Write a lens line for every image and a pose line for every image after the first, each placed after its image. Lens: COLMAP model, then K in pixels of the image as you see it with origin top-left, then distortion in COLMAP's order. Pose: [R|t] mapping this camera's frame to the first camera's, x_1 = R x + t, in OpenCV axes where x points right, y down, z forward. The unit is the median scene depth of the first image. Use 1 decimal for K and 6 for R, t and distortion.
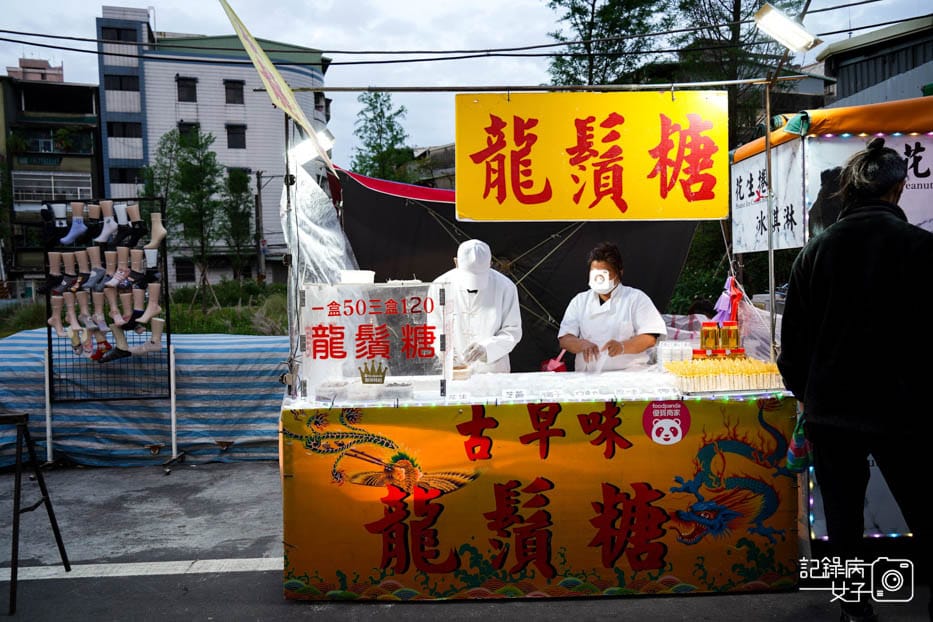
lens RADIAL K [[750.3, 0, 468.8], [0, 750.3, 309.2], [0, 0, 1]] dist [-0.043831, 0.082992]
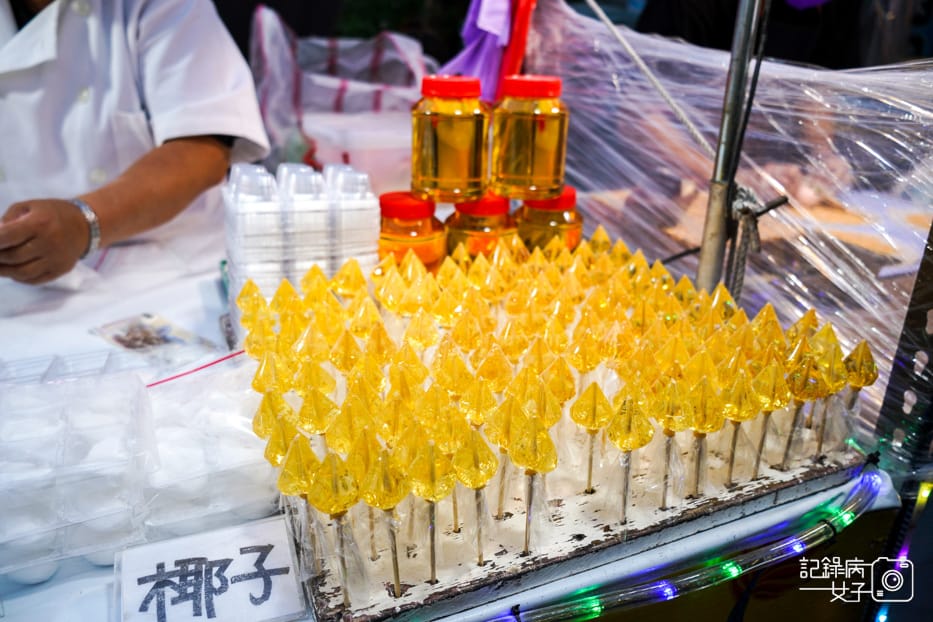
lens RADIAL K [[750.3, 0, 468.8], [0, 750.3, 309.2], [0, 0, 1]] dist [-0.043831, 0.082992]
pose [[0.920026, -0.098242, 0.379342, 0.195406], [-0.044337, 0.935748, 0.349870, 0.000055], [-0.389340, -0.338709, 0.856557, 0.651725]]
